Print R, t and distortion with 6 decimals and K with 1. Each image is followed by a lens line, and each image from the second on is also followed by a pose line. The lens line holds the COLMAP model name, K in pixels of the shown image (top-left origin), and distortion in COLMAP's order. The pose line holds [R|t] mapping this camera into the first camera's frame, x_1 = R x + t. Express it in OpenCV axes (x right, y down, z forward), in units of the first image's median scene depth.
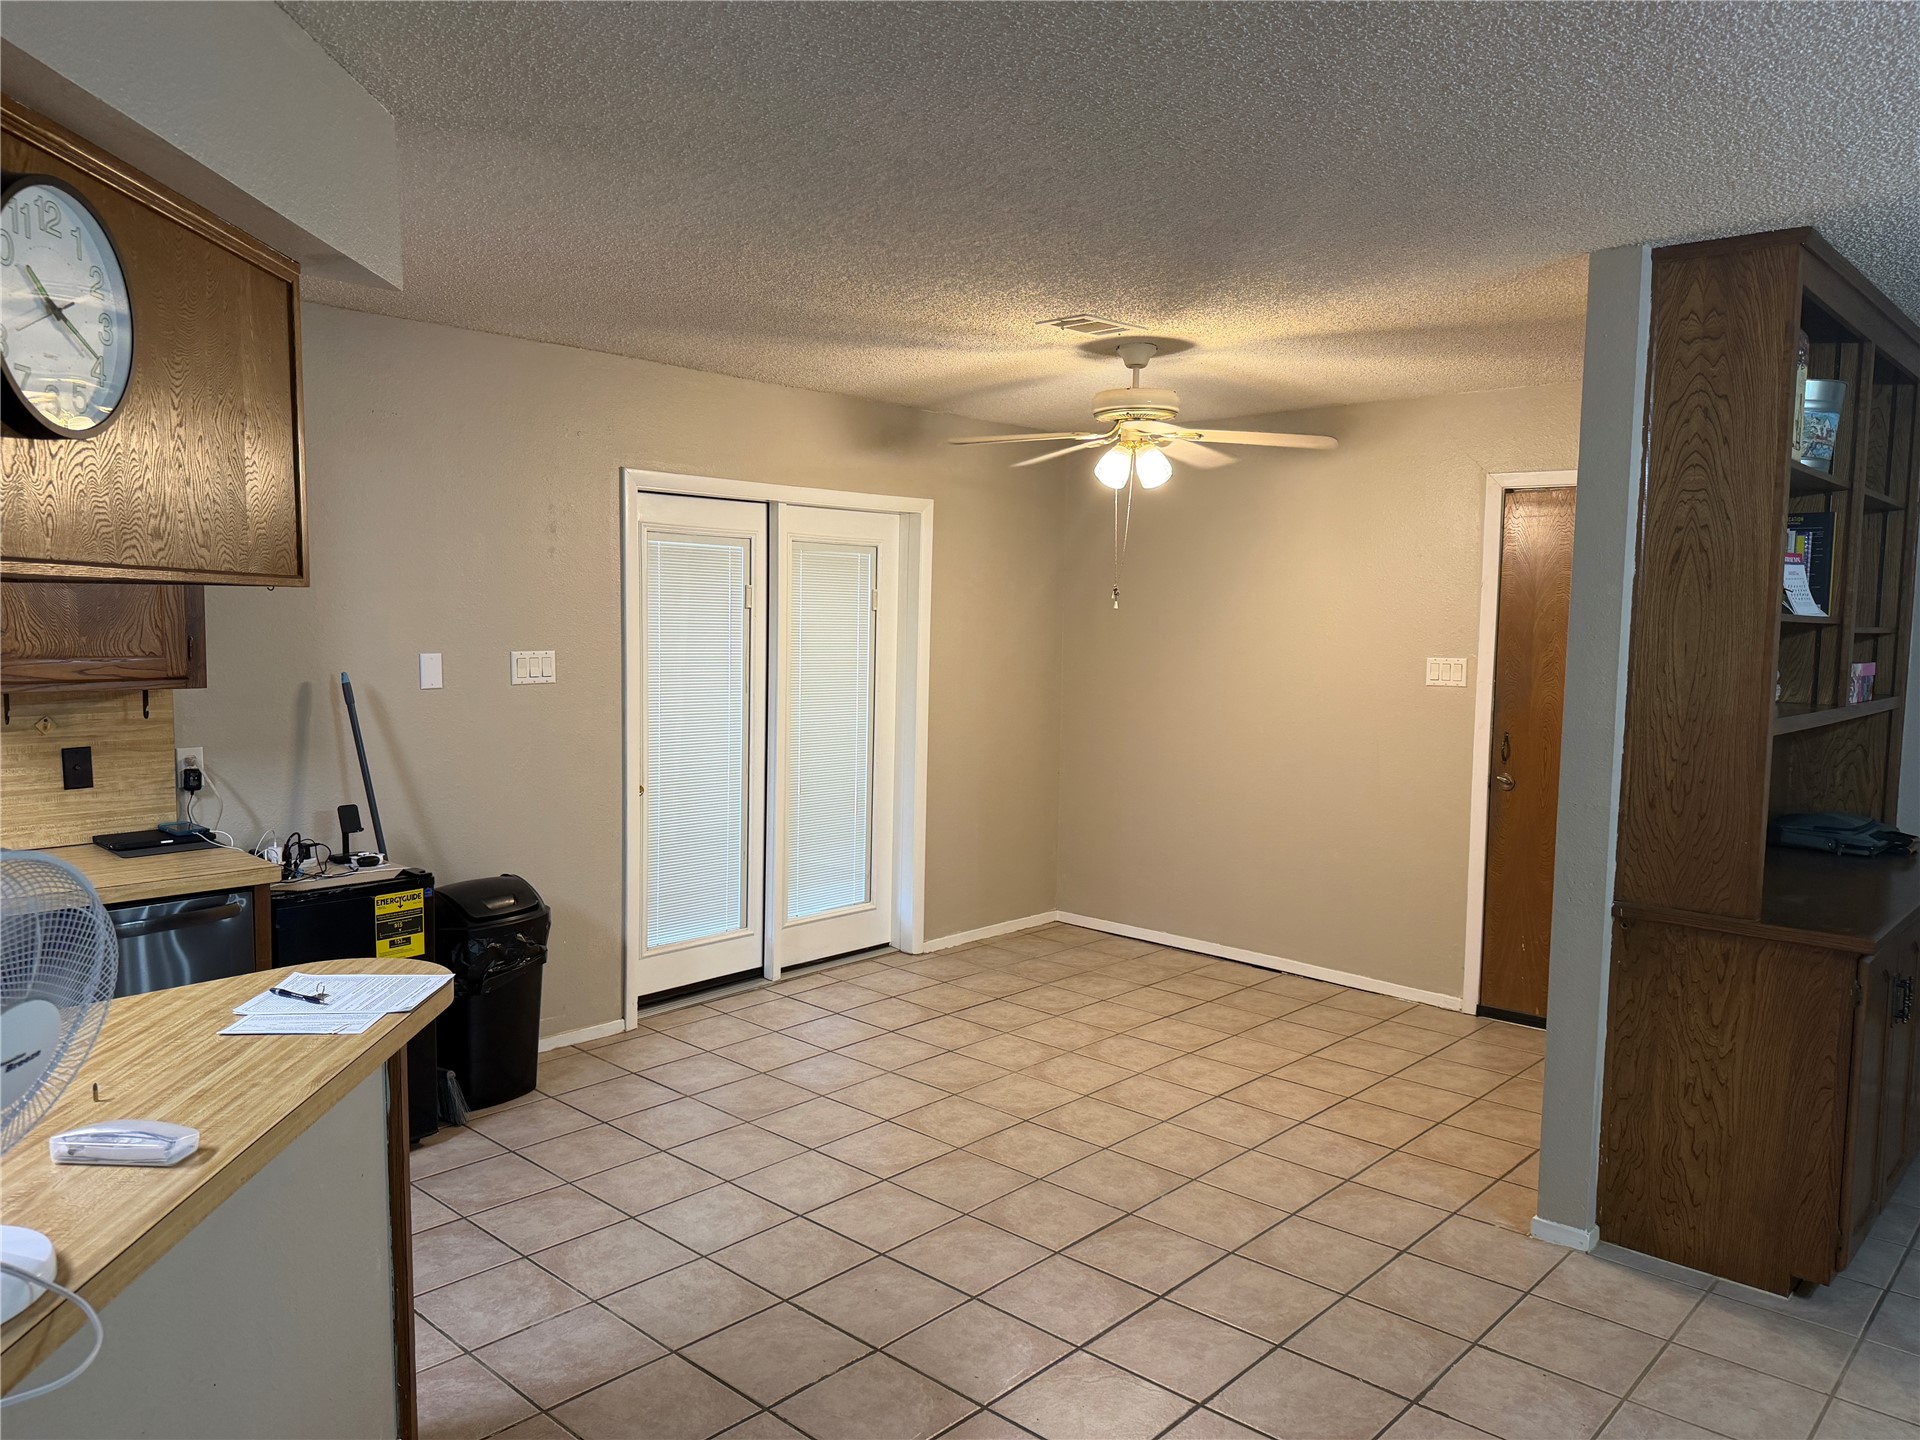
lens RADIAL K [[1329.8, 0, 963.7], [0, 1329.8, 715.9], [0, 0, 1]] dist [0.029200, -0.004495]
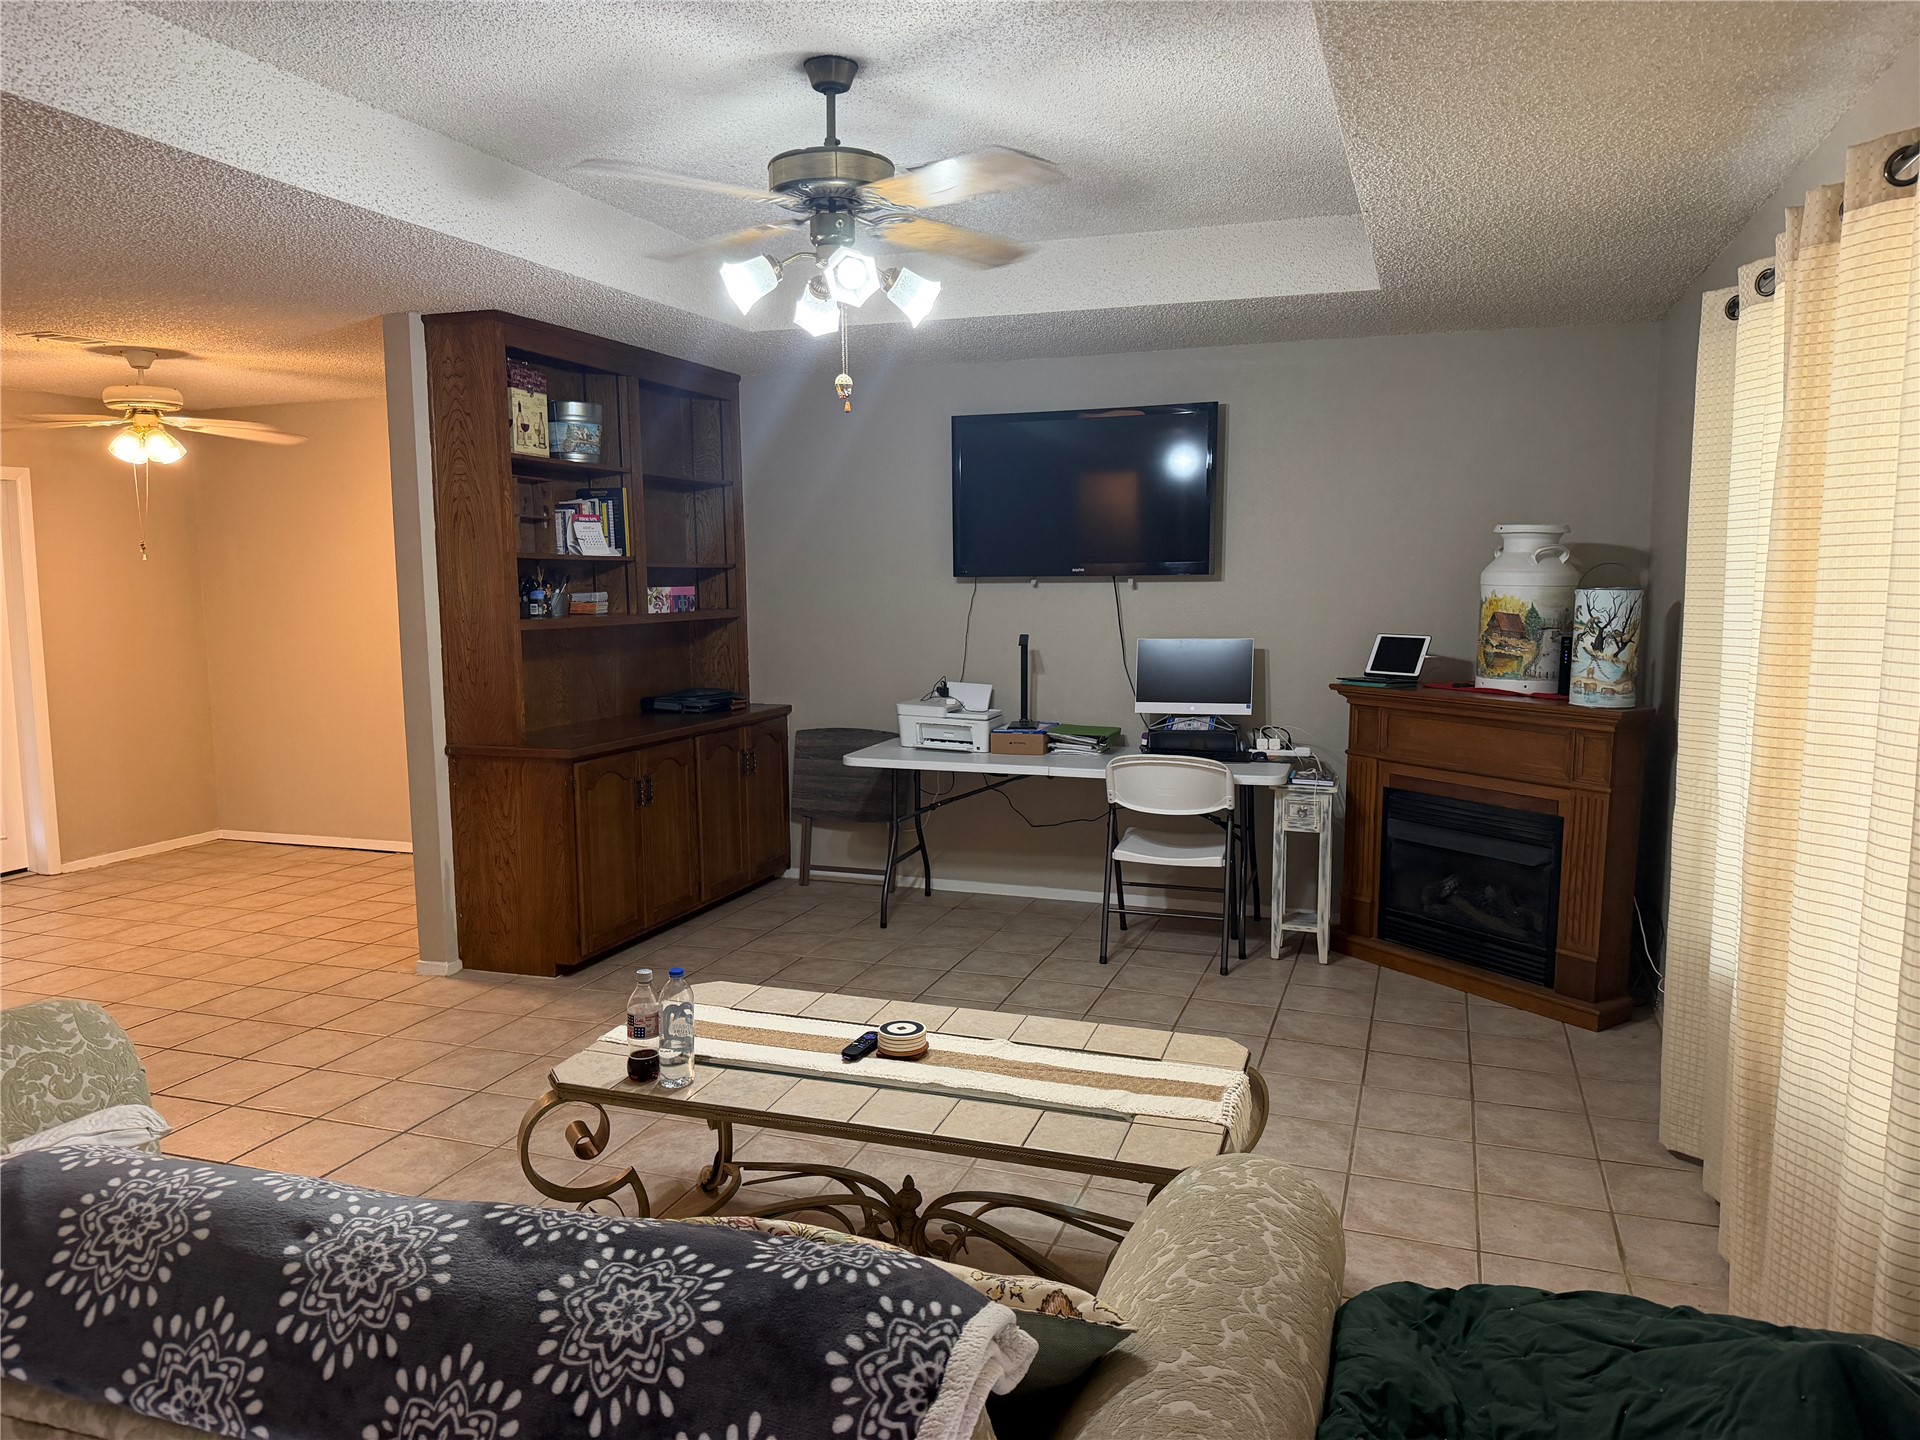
lens RADIAL K [[1329.8, 0, 943.5], [0, 1329.8, 722.5], [0, 0, 1]] dist [0.029200, -0.004495]
pose [[0.921484, -0.070116, 0.382035, 0.433592], [0.057088, 0.997339, 0.045346, 0.077565], [-0.384198, -0.019976, 0.923035, -0.625882]]
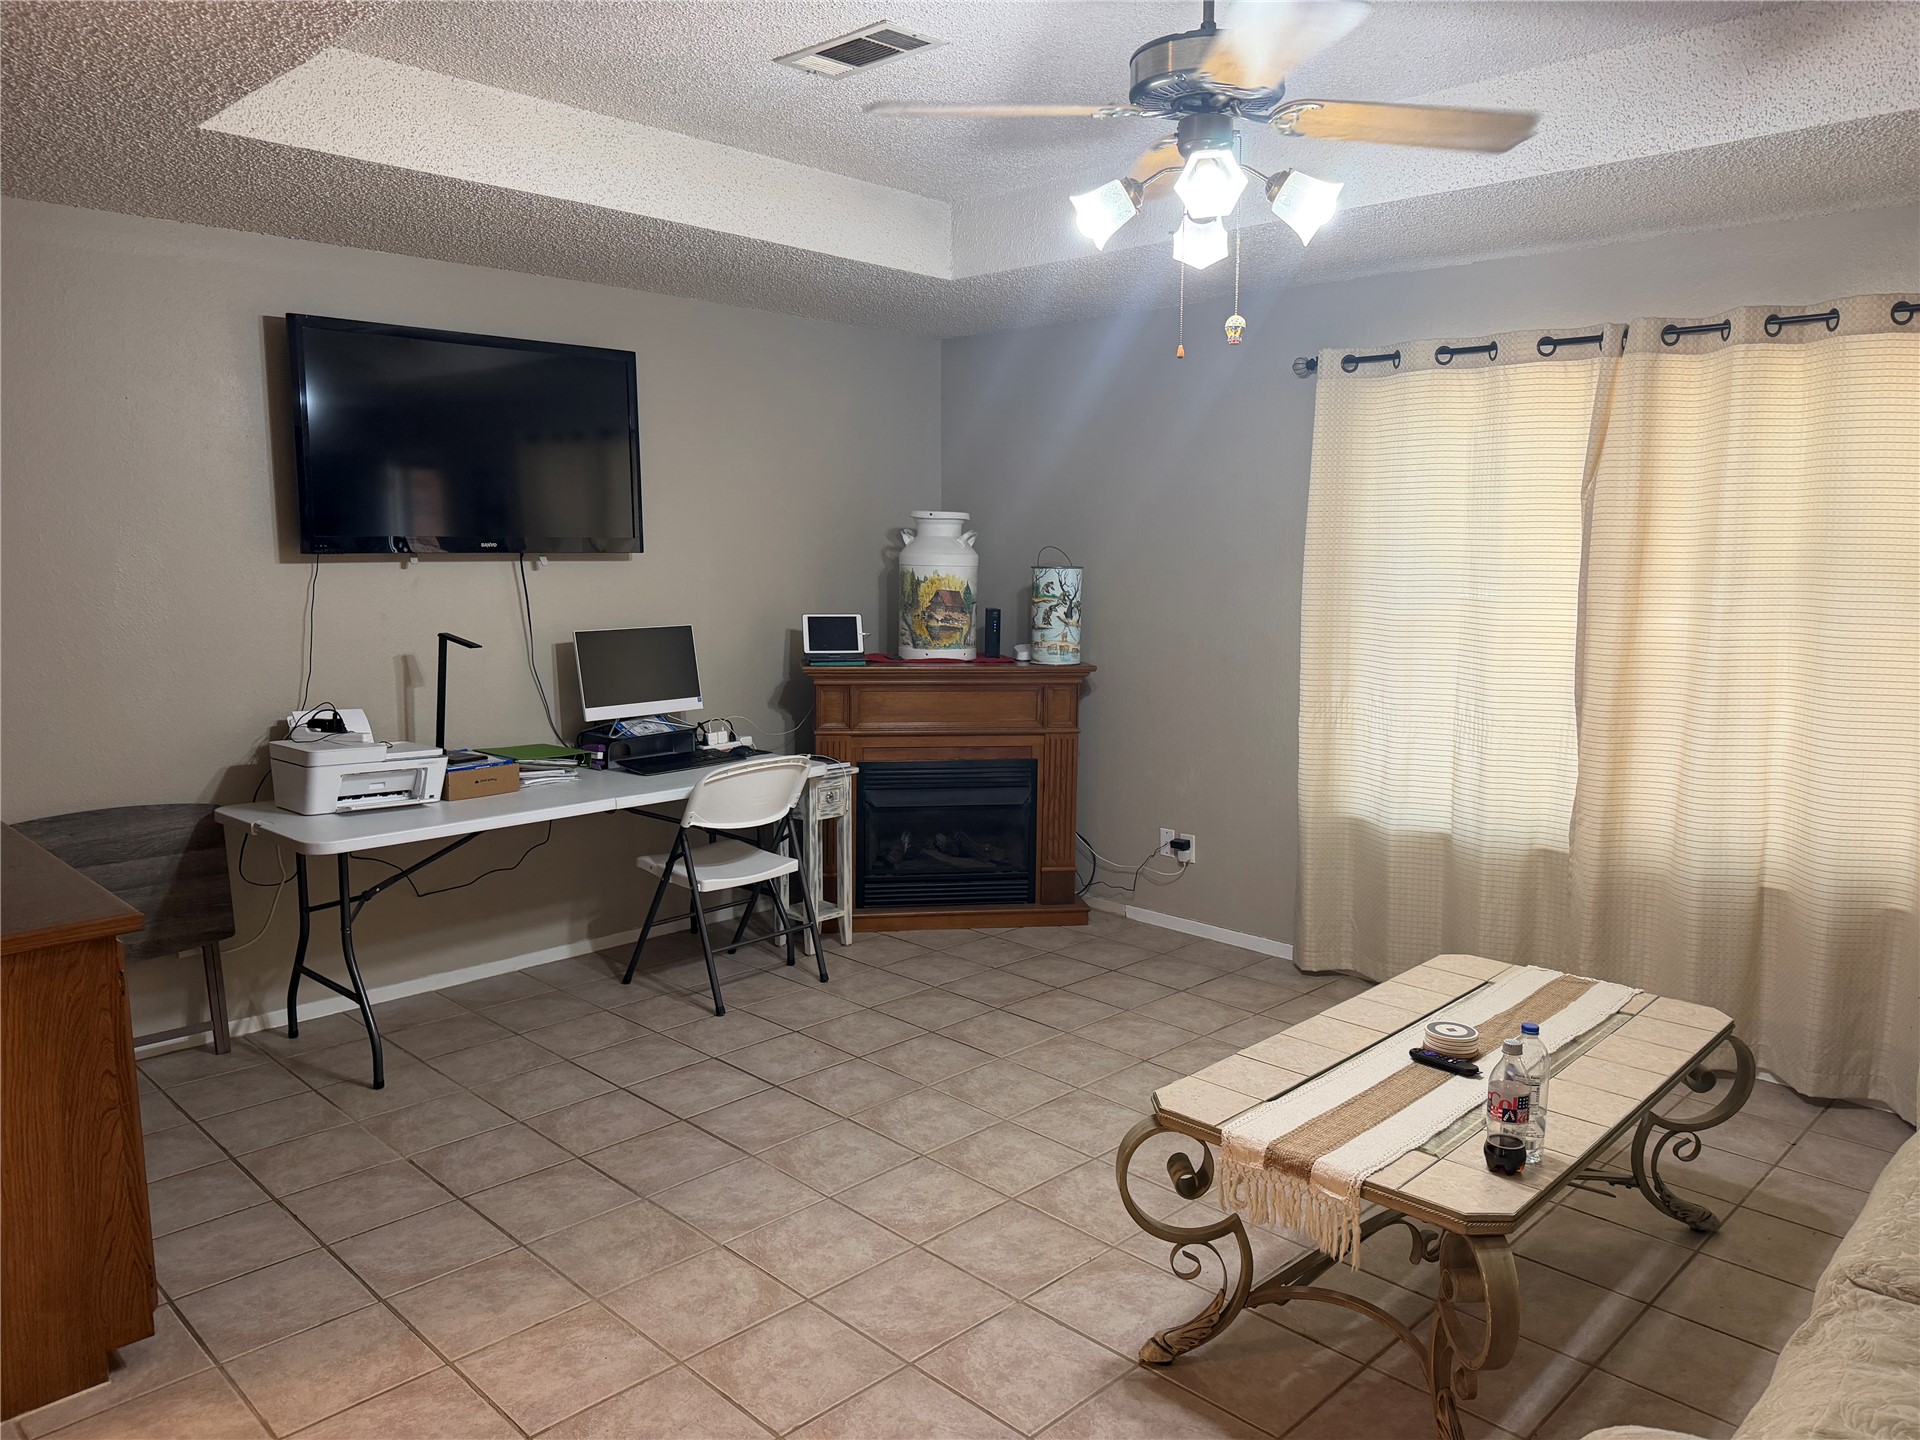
lens RADIAL K [[1329.8, 0, 951.5], [0, 1329.8, 724.4], [0, 0, 1]] dist [0.029200, -0.004495]
pose [[0.020840, -0.152259, 0.988121, -0.595595], [0.078319, 0.985547, 0.150210, -0.126534], [-0.996711, 0.074258, 0.032463, 1.553416]]
